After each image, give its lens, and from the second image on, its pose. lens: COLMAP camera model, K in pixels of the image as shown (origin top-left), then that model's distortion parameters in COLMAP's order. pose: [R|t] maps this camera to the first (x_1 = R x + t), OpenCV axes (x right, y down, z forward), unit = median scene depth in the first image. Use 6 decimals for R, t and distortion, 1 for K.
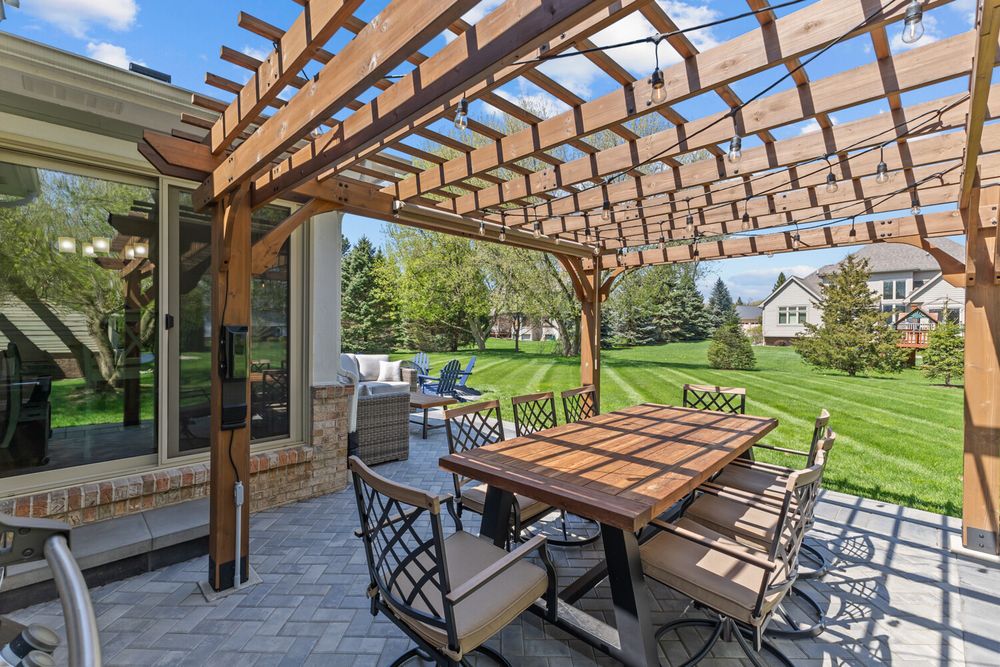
lens RADIAL K [[430.0, 0, 500.7], [0, 430.0, 332.5], [0, 0, 1]] dist [0.012618, -0.002121]
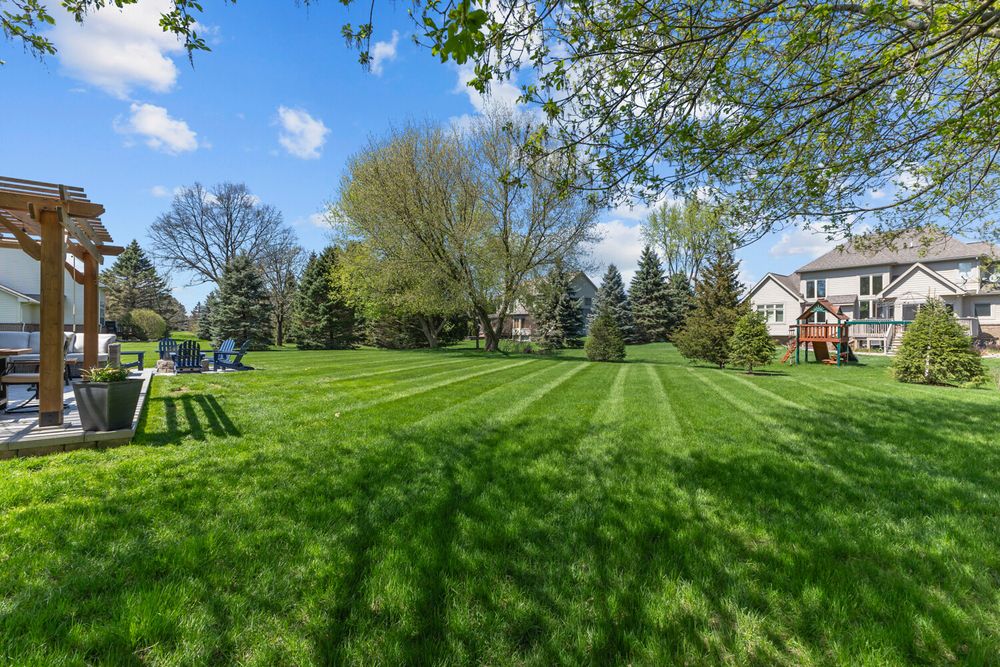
lens RADIAL K [[430.0, 0, 507.8], [0, 430.0, 336.7], [0, 0, 1]] dist [0.012618, -0.002121]
pose [[0.991954, -0.002528, -0.126570, 0.276526], [0.002339, 0.999996, -0.001644, 0.016840], [0.126574, 0.001334, 0.991956, -0.048437]]
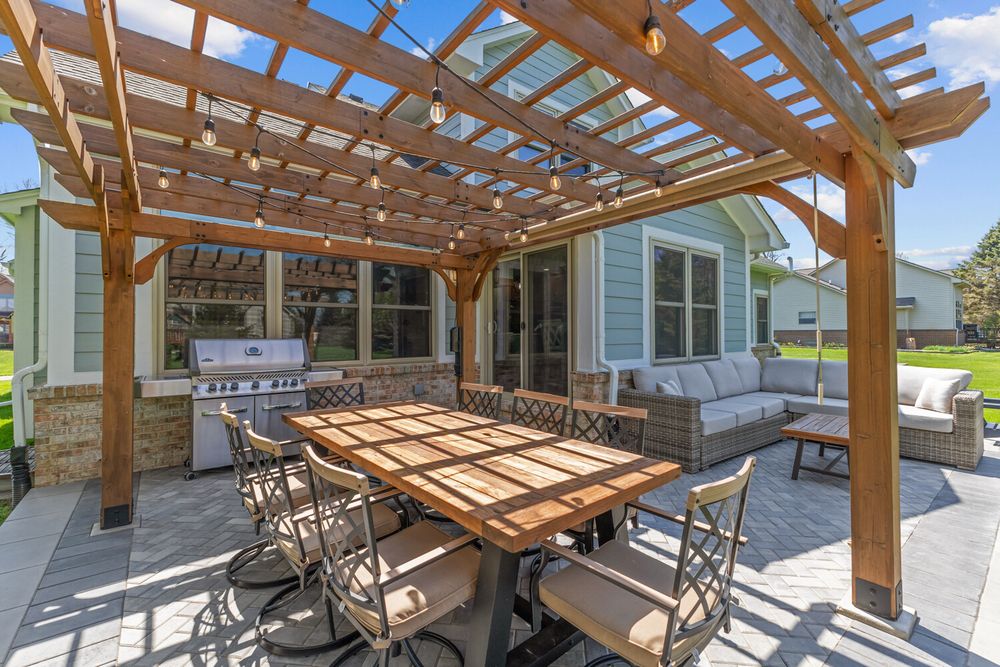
lens RADIAL K [[430.0, 0, 503.5], [0, 430.0, 328.1], [0, 0, 1]] dist [0.012618, -0.002121]
pose [[-0.120296, -0.024792, -0.992429, 0.103946], [-0.001598, 0.999692, -0.024780, 0.002144], [0.992737, -0.001395, -0.120298, 0.102790]]
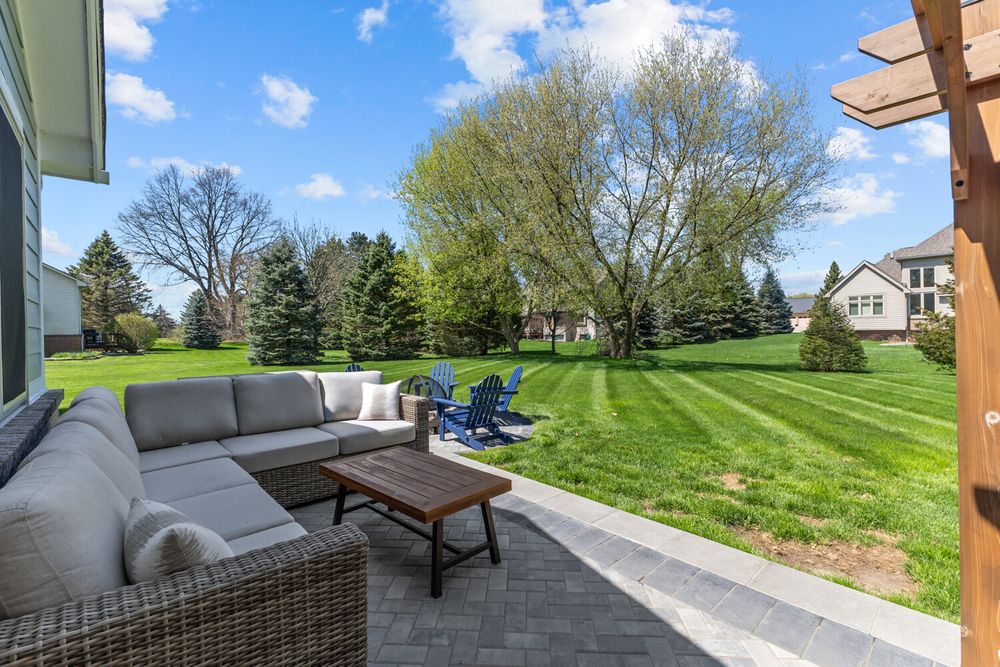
lens RADIAL K [[430.0, 0, 506.2], [0, 430.0, 334.2], [0, 0, 1]] dist [0.012618, -0.002121]
pose [[0.998338, -0.024257, -0.052281, -0.014603], [0.024255, 0.999706, -0.000664, 0.001762], [0.052282, -0.000605, 0.998632, 0.103786]]
